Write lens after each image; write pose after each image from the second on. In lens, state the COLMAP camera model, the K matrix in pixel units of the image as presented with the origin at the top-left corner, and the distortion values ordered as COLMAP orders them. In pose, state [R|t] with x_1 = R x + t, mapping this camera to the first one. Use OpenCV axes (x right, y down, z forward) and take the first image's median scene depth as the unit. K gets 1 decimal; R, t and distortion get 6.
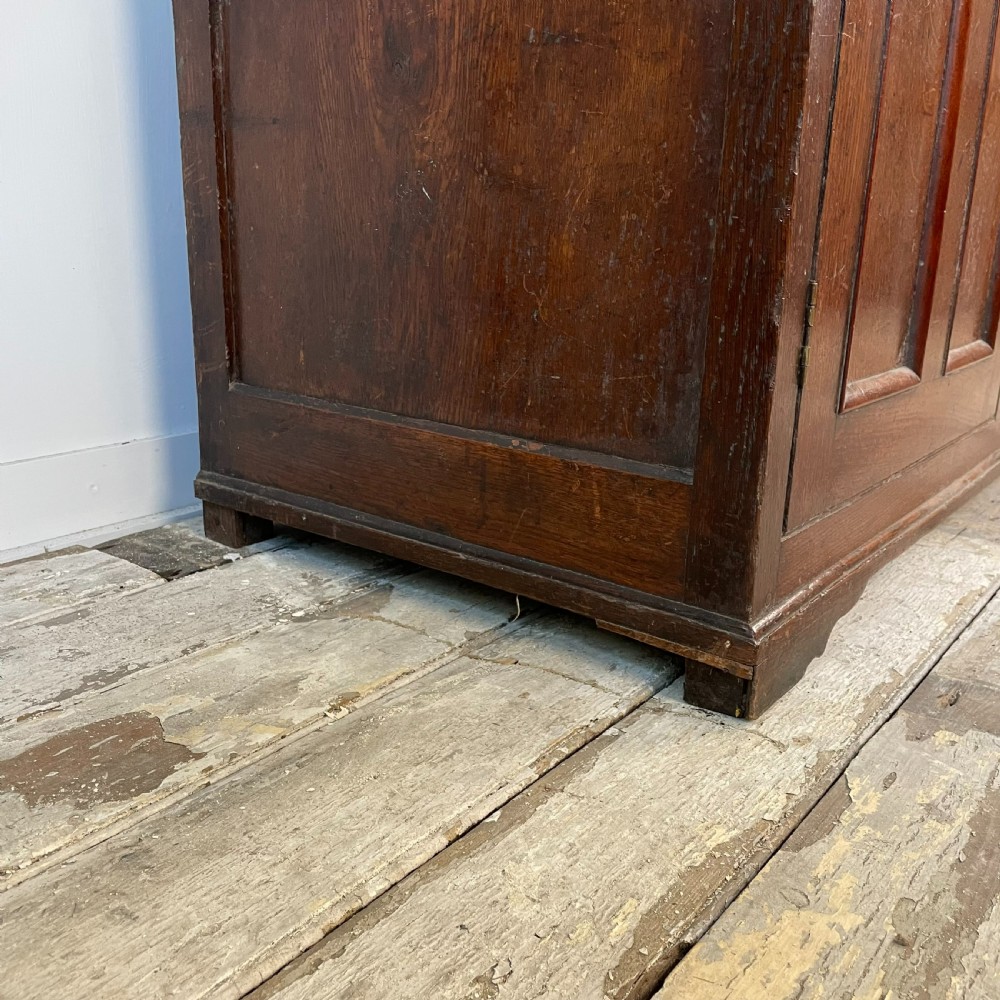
lens RADIAL K [[1007.5, 0, 509.4], [0, 1007.5, 489.9], [0, 0, 1]] dist [0.098712, -0.137294]
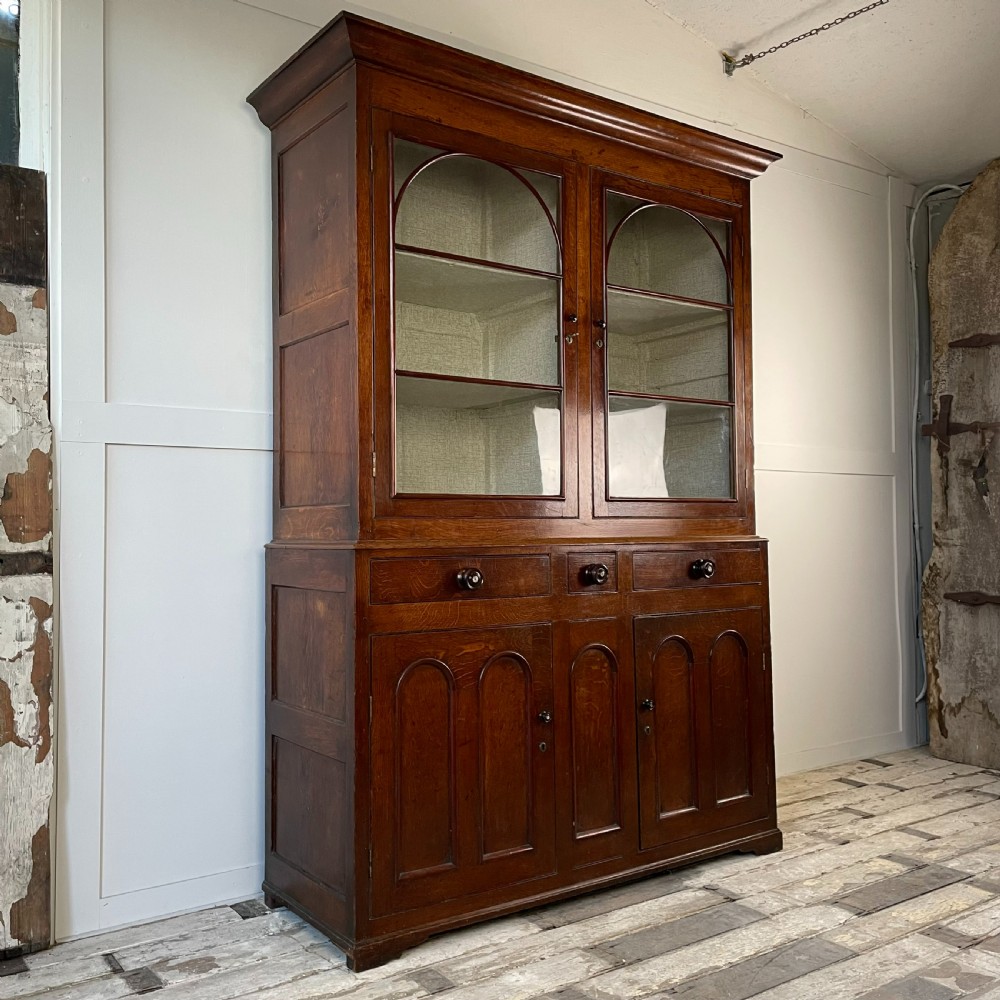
lens RADIAL K [[1002.6, 0, 496.5], [0, 1002.6, 496.8], [0, 0, 1]] dist [0.101664, -0.129459]
pose [[0.951173, -0.051430, -0.304343, 1.640713], [-0.044828, 0.952547, -0.301073, -0.277853], [0.305385, 0.300015, 0.903731, -2.296531]]
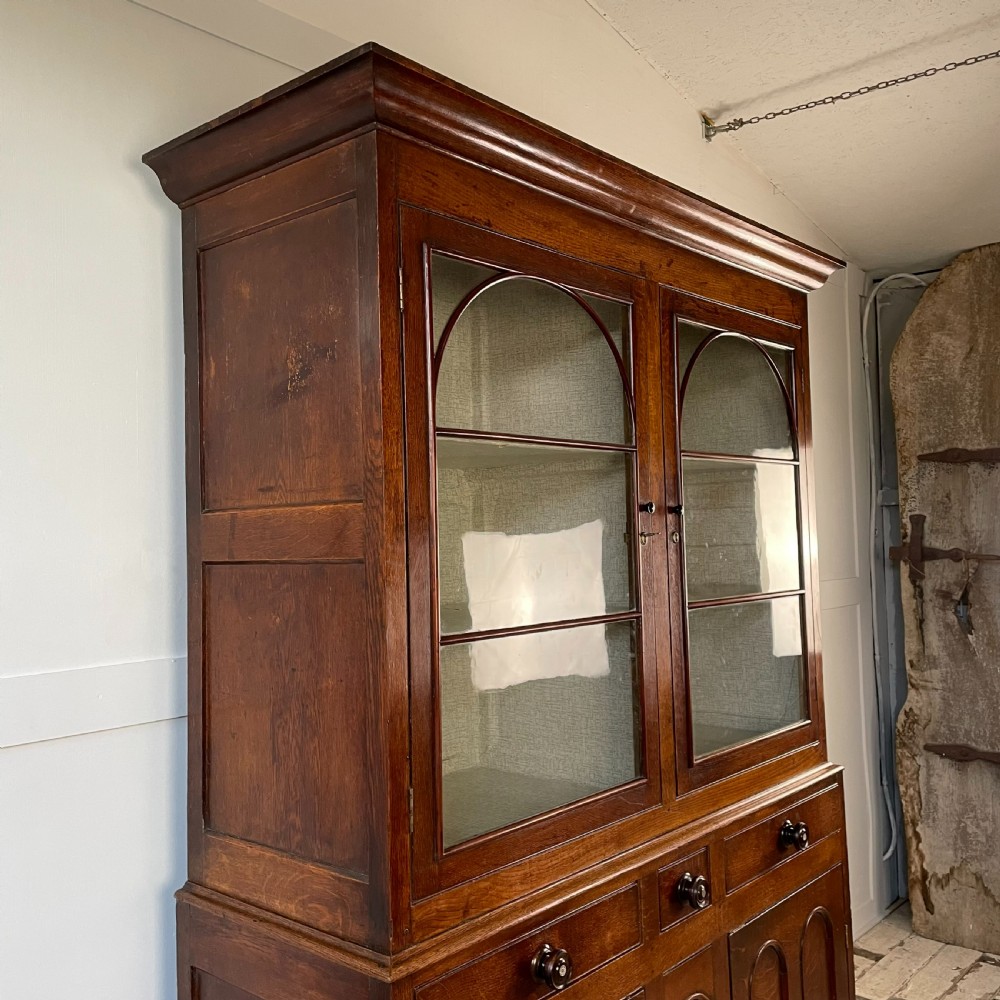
lens RADIAL K [[1002.6, 0, 496.5], [0, 1002.6, 496.8], [0, 0, 1]] dist [0.101664, -0.129459]
pose [[0.994570, -0.060516, -0.084670, 0.626897], [0.031445, 0.950276, -0.309817, -1.314086], [0.099209, 0.305472, 0.947019, -1.474810]]
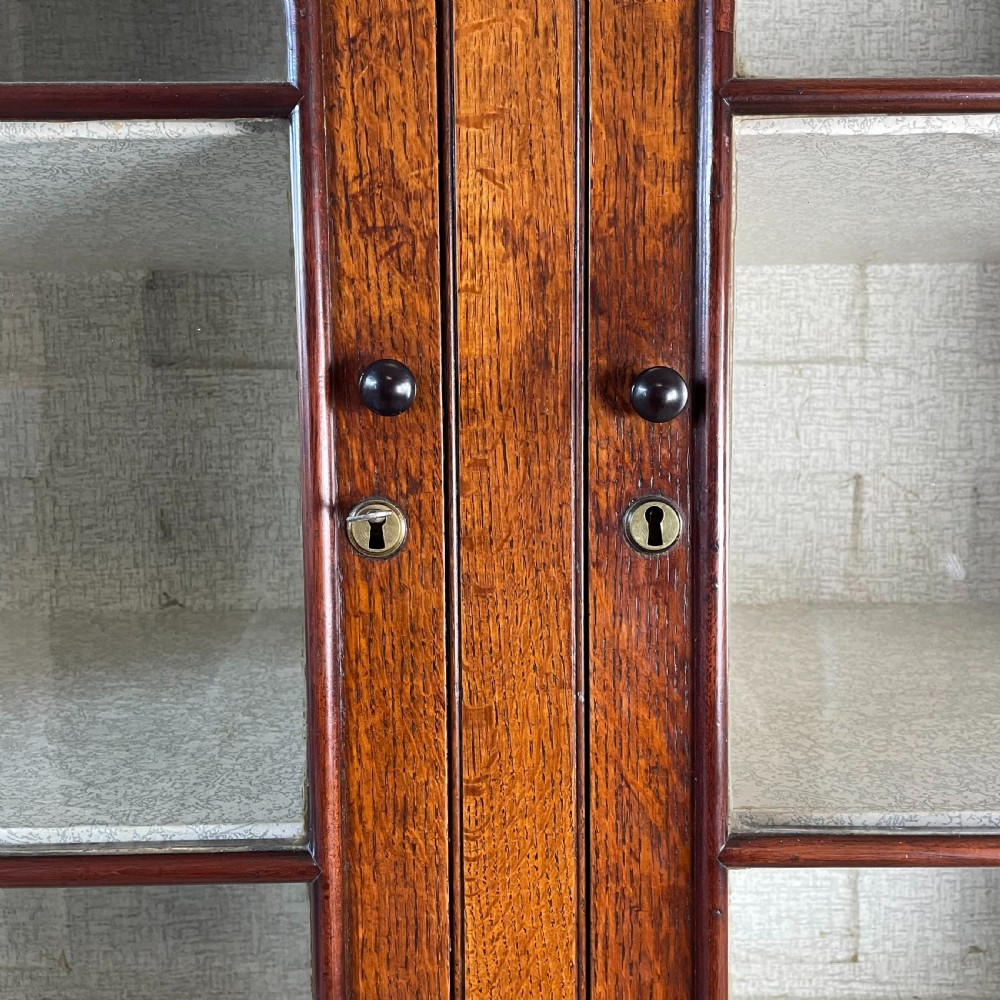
lens RADIAL K [[1007.5, 0, 509.4], [0, 1007.5, 489.9], [0, 0, 1]] dist [0.098712, -0.137294]
pose [[0.595384, 0.035905, -0.802639, 1.269957], [-0.188669, 0.977314, -0.096233, -1.978858], [0.780975, 0.208728, 0.588651, 0.752998]]
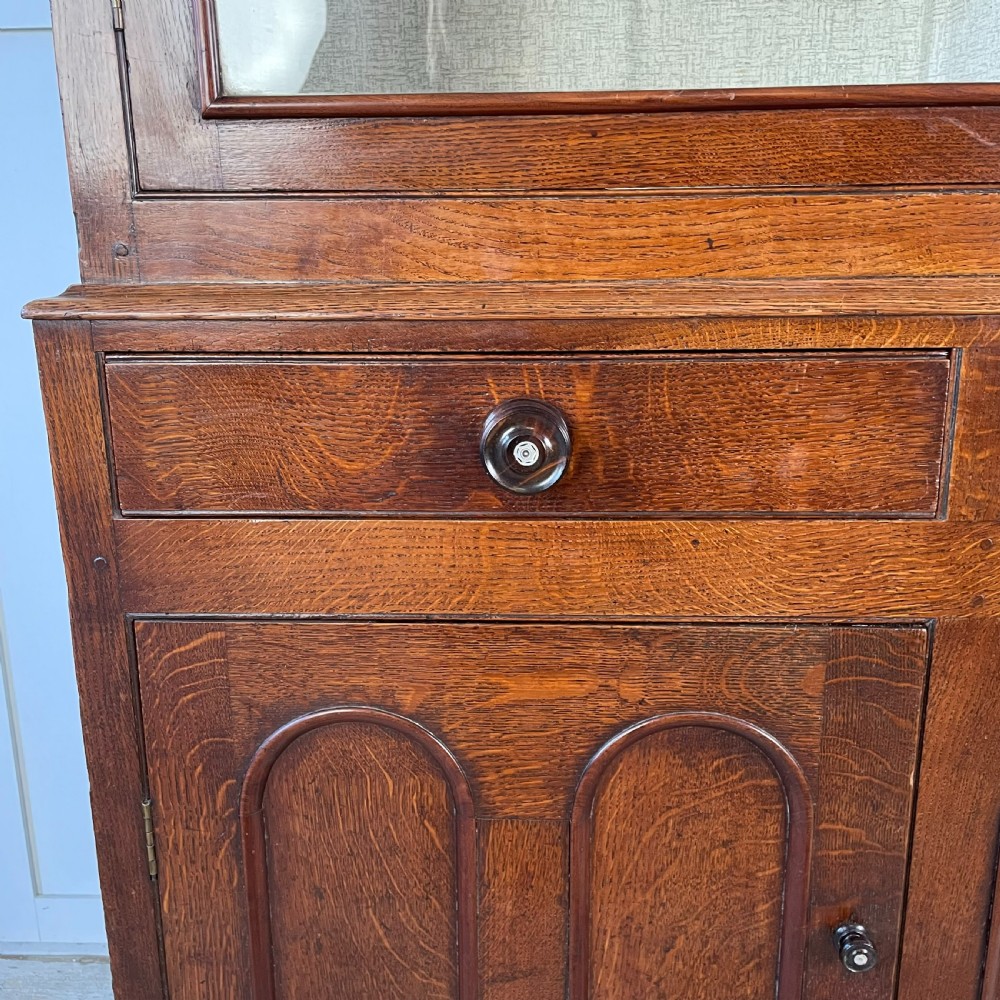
lens RADIAL K [[1002.6, 0, 496.5], [0, 1002.6, 496.8], [0, 0, 1]] dist [0.101664, -0.129459]
pose [[0.569095, 0.174296, -0.803587, 1.196563], [-0.195104, 0.977991, 0.073953, -1.053061], [0.798790, 0.114697, 0.590576, 0.318600]]
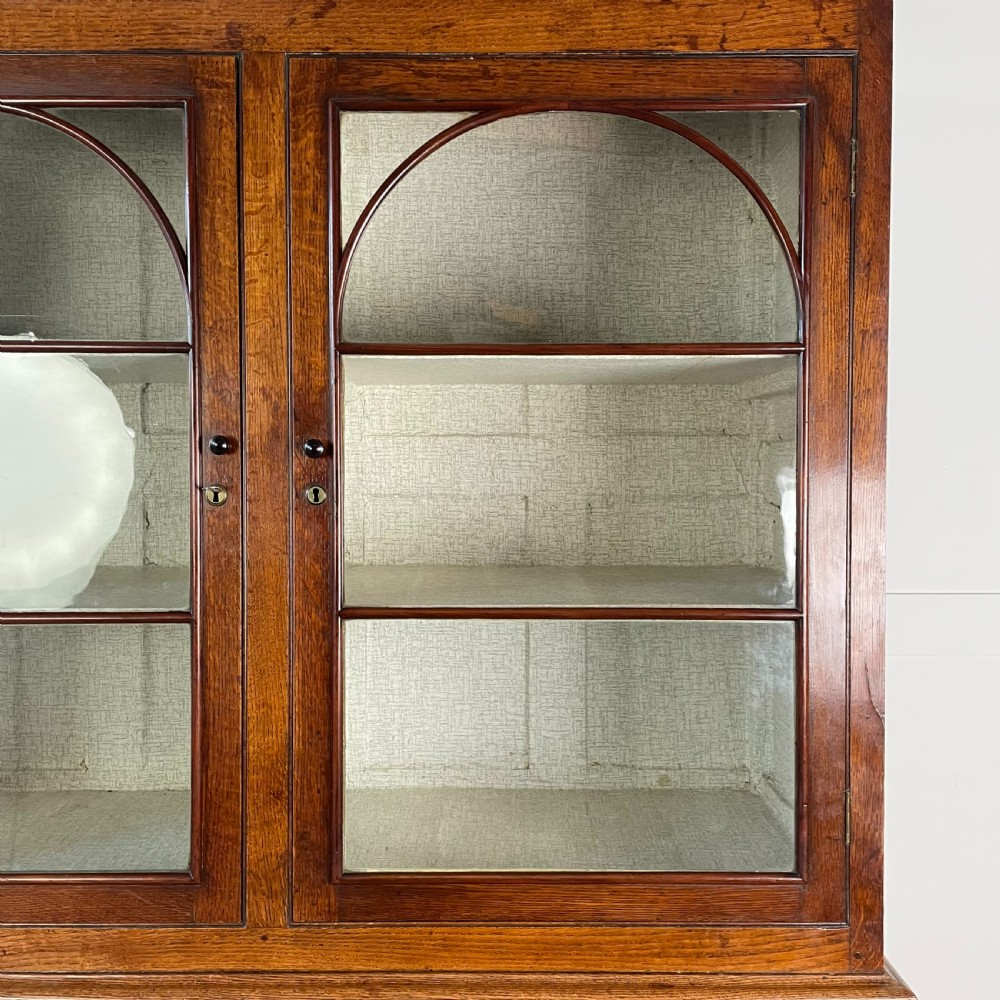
lens RADIAL K [[1027.2, 0, 509.8], [0, 1027.2, 490.1], [0, 0, 1]] dist [0.112310, -0.152635]
pose [[0.587934, -0.007429, -0.808875, 2.356734], [-0.200401, 0.967447, -0.154547, -1.846850], [0.783692, 0.252963, 0.567306, 0.469256]]
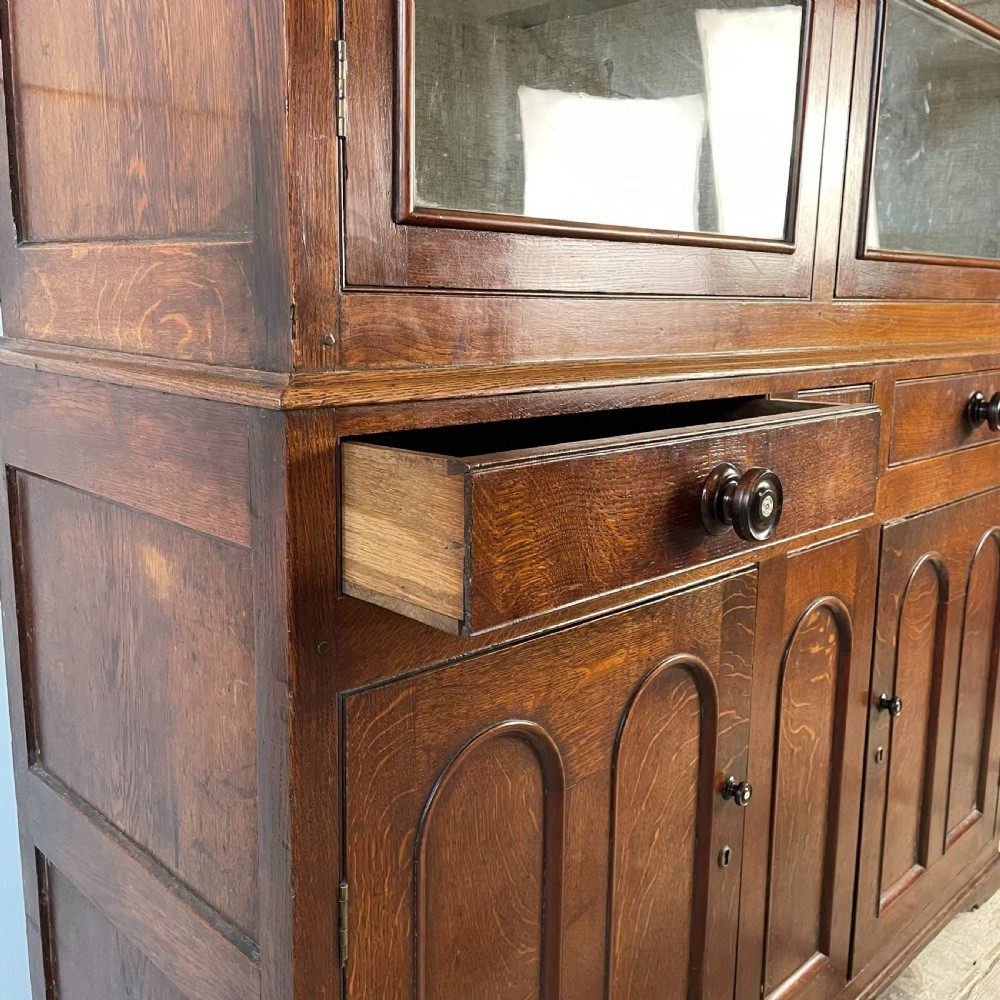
lens RADIAL K [[1007.5, 0, 509.4], [0, 1007.5, 489.9], [0, 0, 1]] dist [0.098712, -0.137294]
pose [[0.990099, 0.015073, -0.139561, 0.545255], [-0.027159, 0.996002, -0.085104, -0.922437], [0.137720, 0.088052, 0.986550, -0.324483]]
